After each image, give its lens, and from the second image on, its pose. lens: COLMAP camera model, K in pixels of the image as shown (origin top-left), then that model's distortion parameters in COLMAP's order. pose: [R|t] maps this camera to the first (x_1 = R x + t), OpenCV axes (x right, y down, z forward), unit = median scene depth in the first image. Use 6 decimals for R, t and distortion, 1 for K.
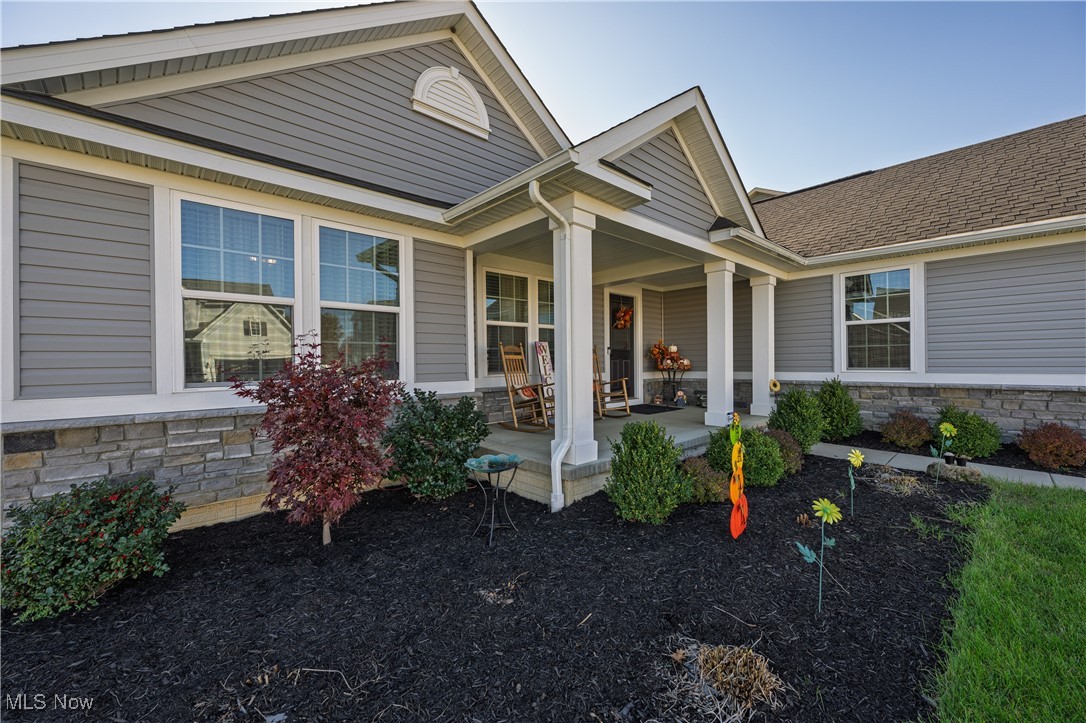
lens RADIAL K [[429.3, 0, 539.7], [0, 429.3, 360.4], [0, 0, 1]] dist [0.002939, -0.000111]
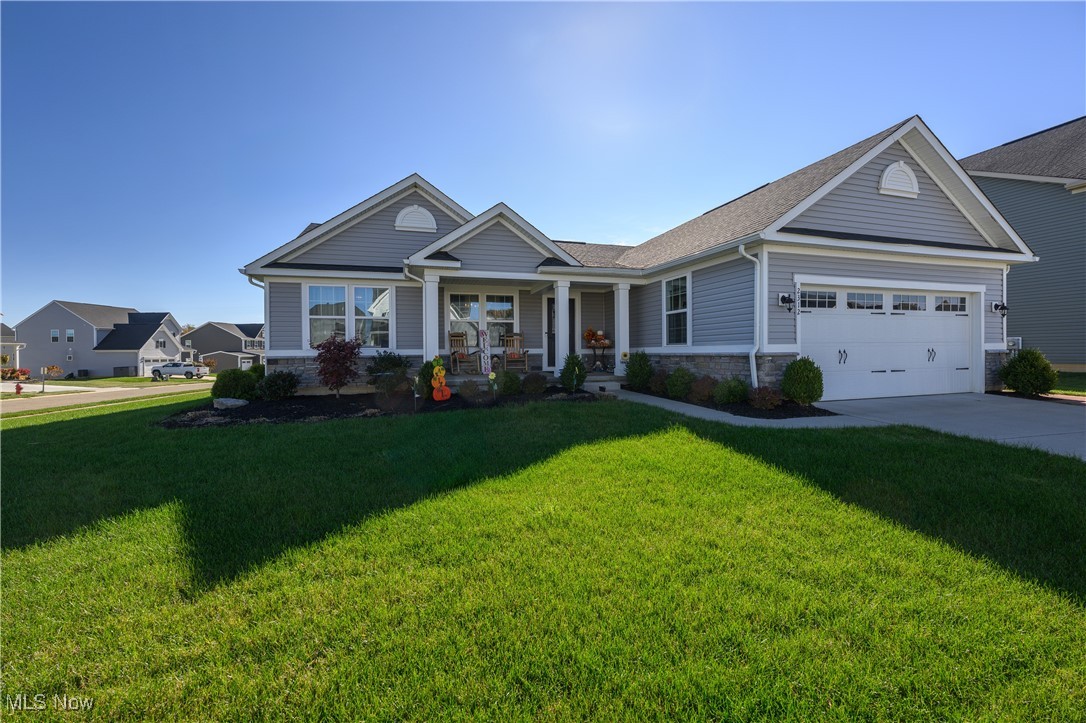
lens RADIAL K [[429.3, 0, 544.6], [0, 429.3, 358.7], [0, 0, 1]] dist [0.002939, -0.000111]
pose [[0.904753, 0.008767, -0.425845, 1.050013], [0.001150, 0.999734, 0.023025, 0.037243], [0.425934, -0.021321, 0.904503, -0.556191]]
